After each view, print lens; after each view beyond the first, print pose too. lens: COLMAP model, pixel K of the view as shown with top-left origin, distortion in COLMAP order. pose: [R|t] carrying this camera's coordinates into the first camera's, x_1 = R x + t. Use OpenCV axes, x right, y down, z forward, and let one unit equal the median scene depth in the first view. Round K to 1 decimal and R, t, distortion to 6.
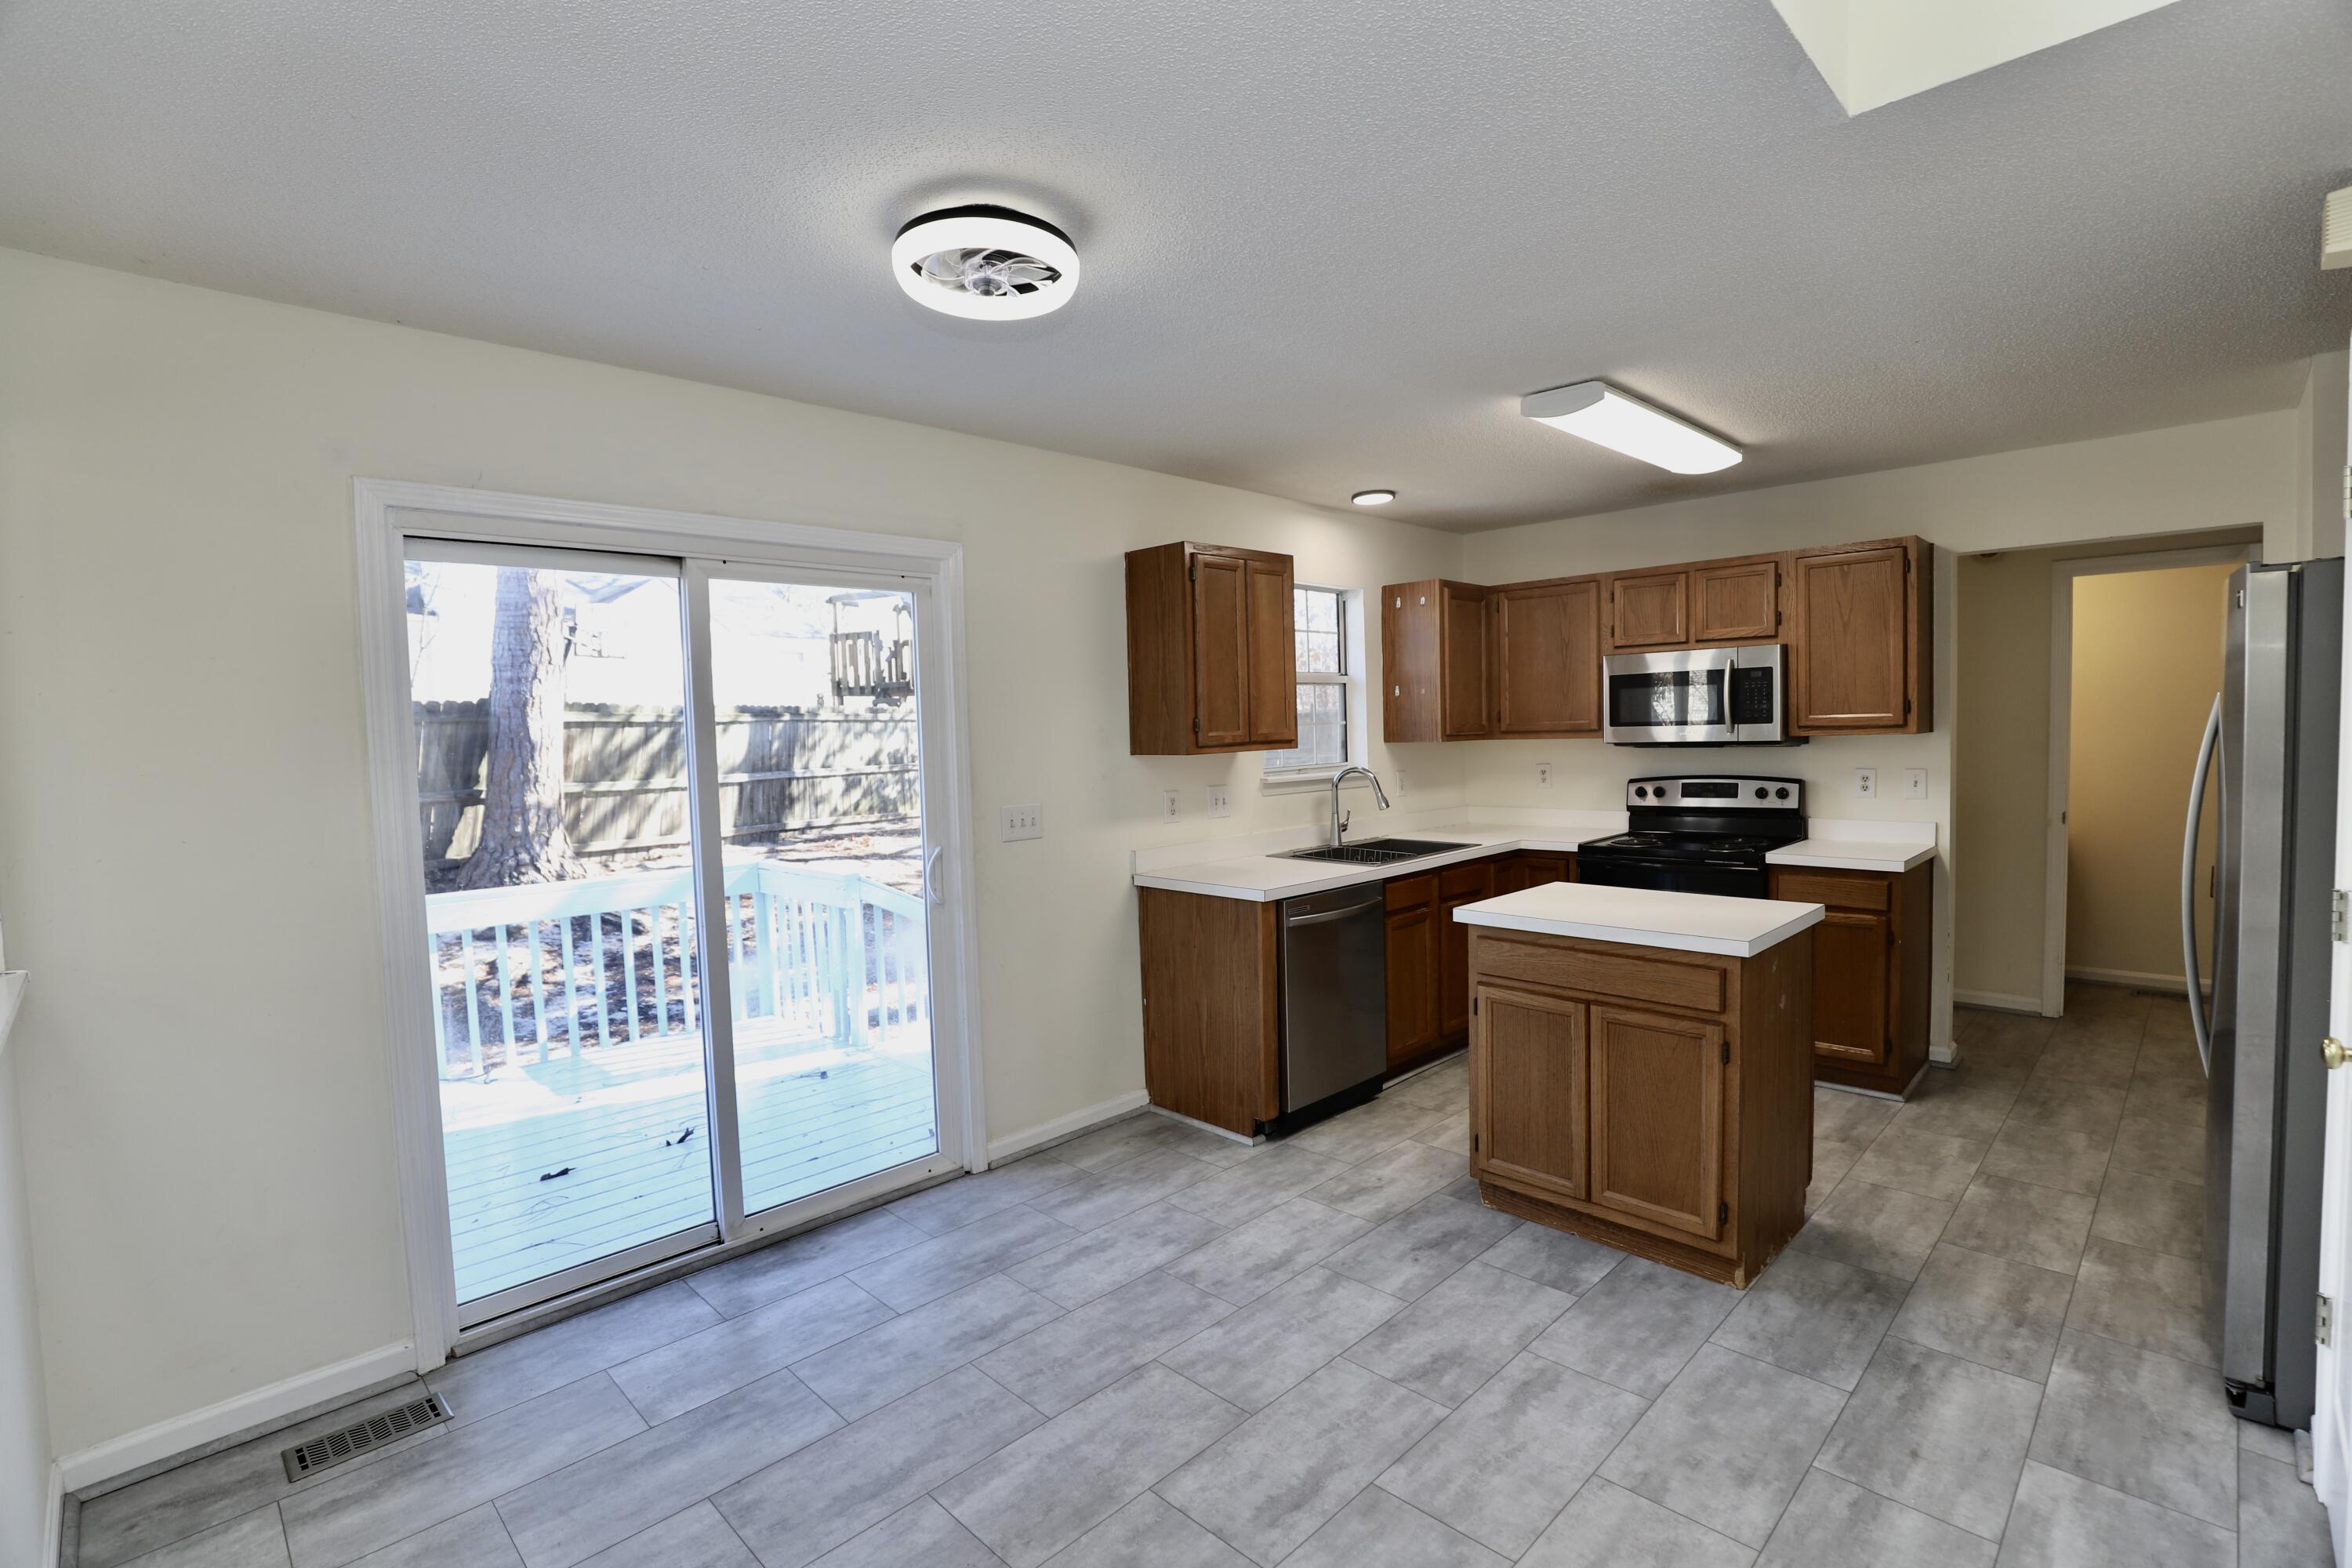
lens RADIAL K [[1081.7, 0, 1184.5], [0, 1081.7, 787.5], [0, 0, 1]] dist [-0.034237, 0.007344]
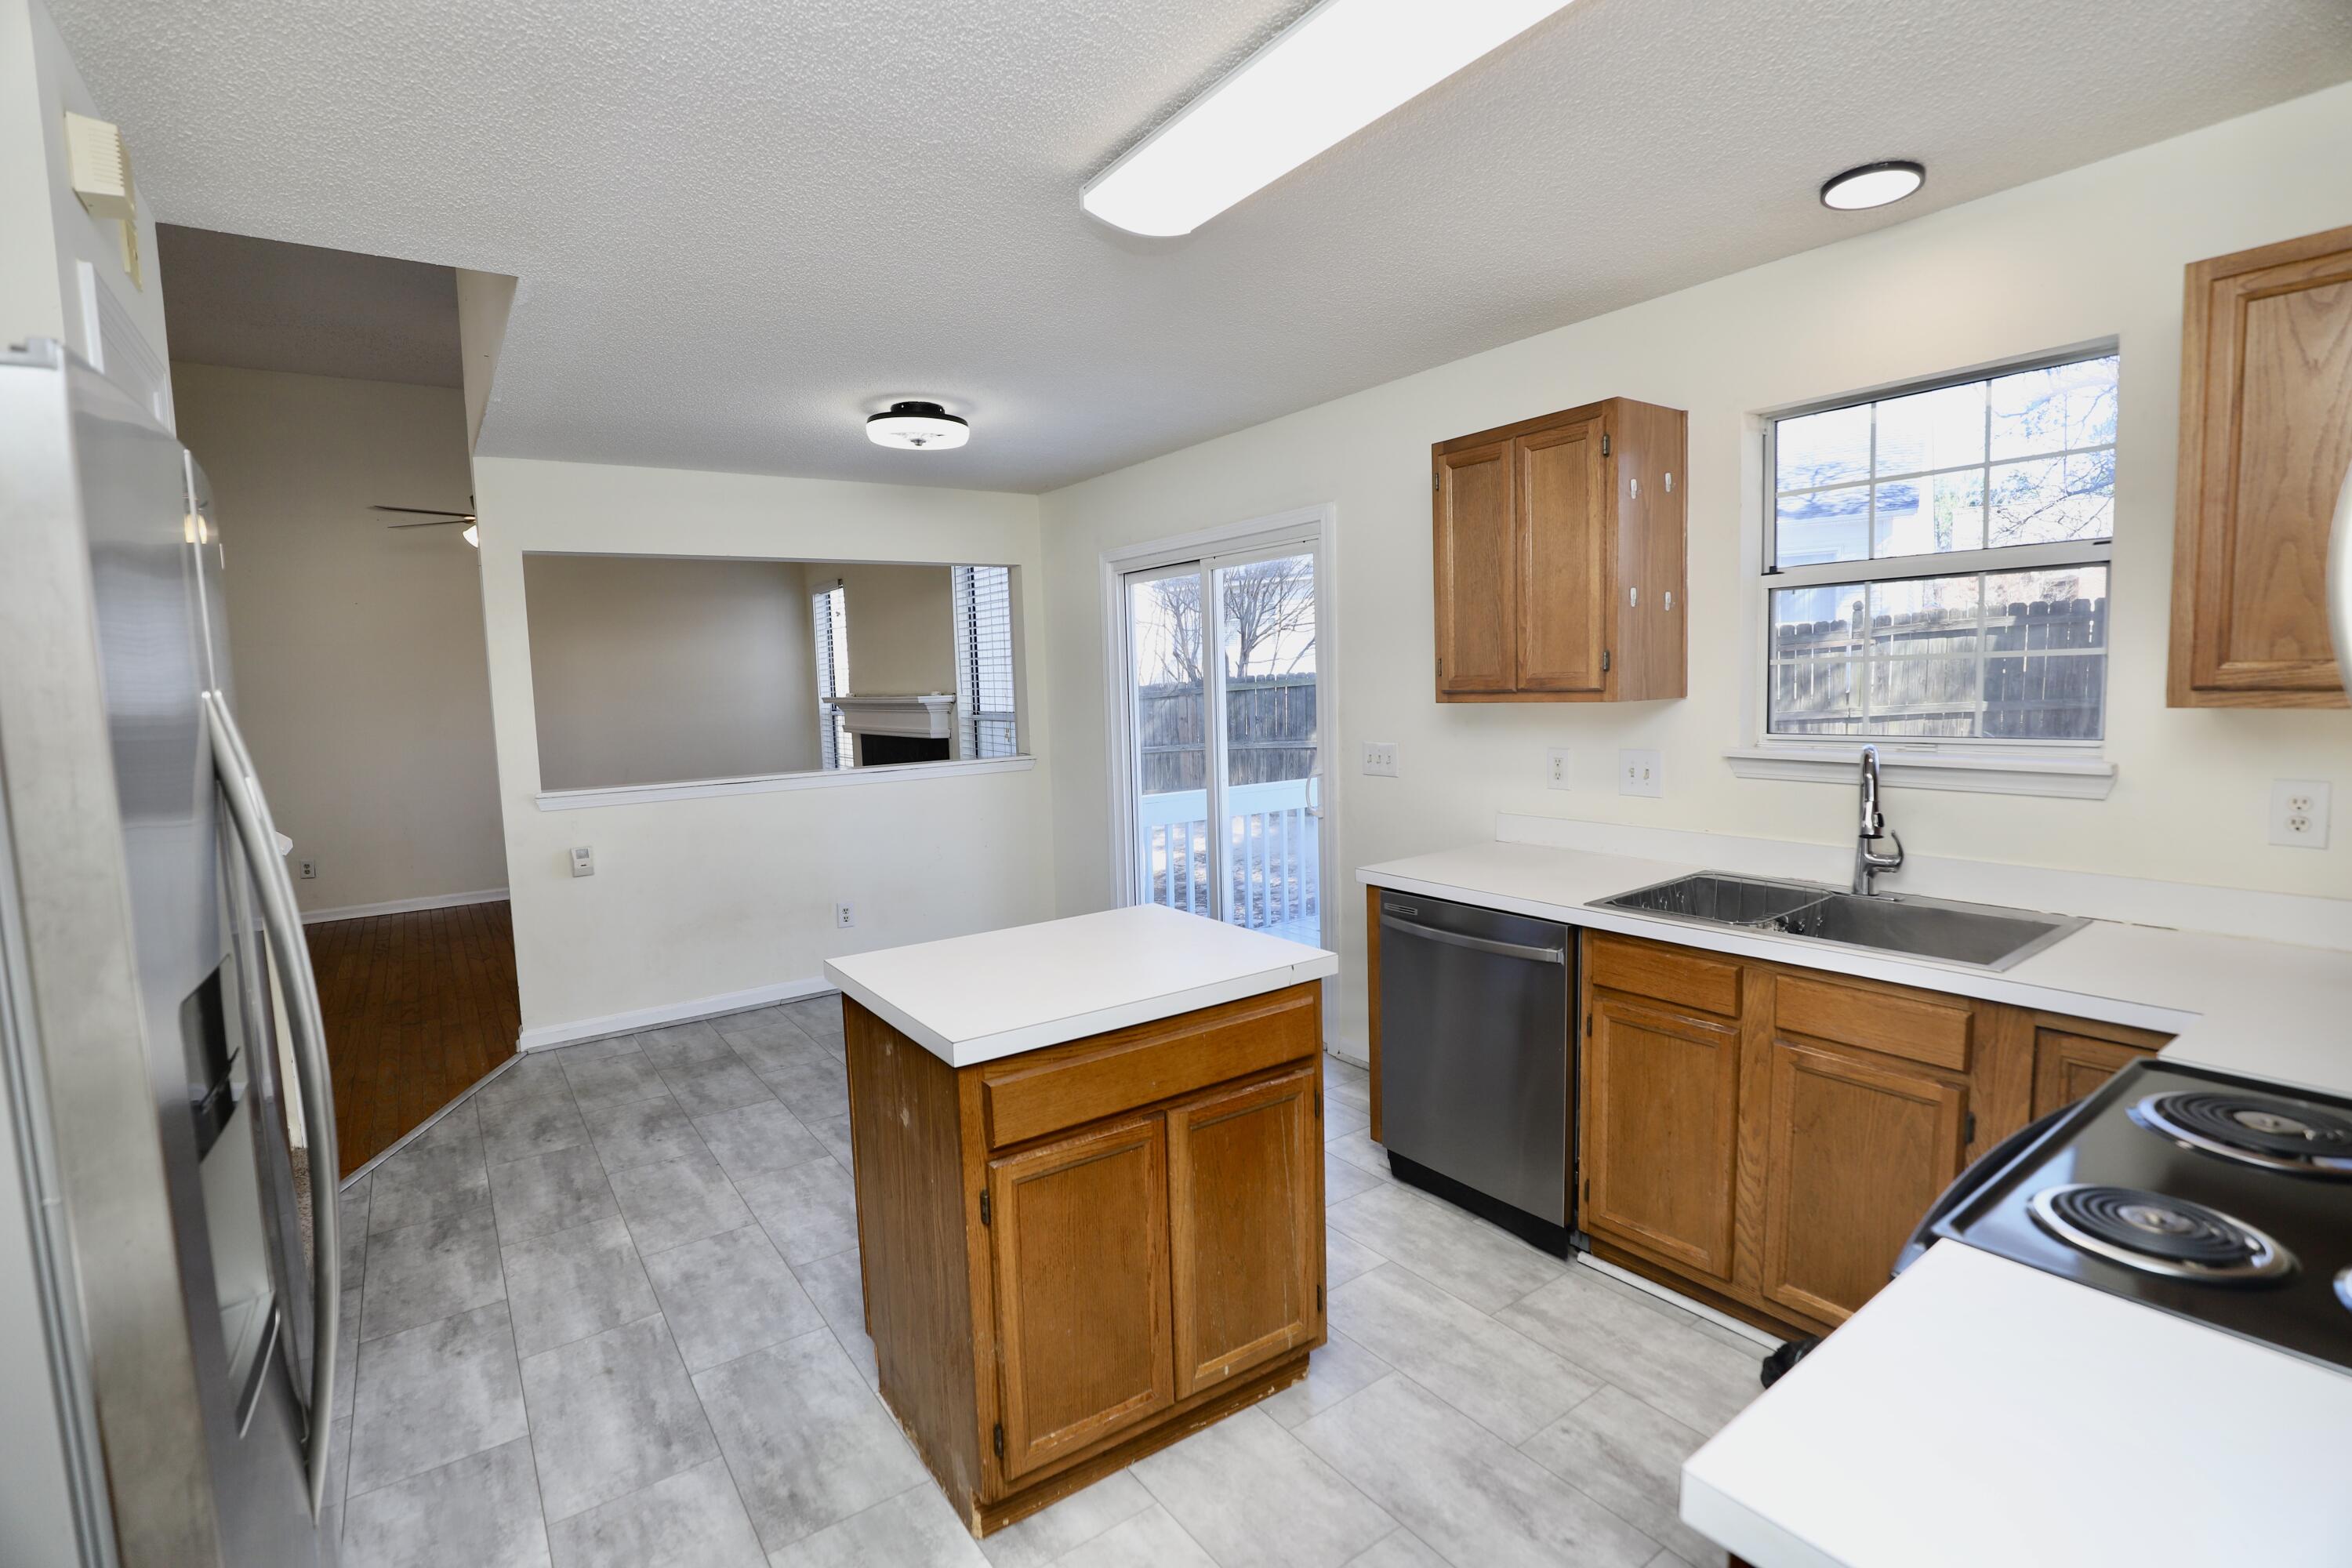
lens RADIAL K [[1090.1, 0, 1176.0], [0, 1090.1, 784.0], [0, 0, 1]] dist [-0.037783, 0.008480]
pose [[-0.171758, 0.129691, -0.976565, 1.111423], [-0.019125, 0.990671, 0.134928, -0.098663], [0.984954, 0.041852, -0.167675, 1.210387]]
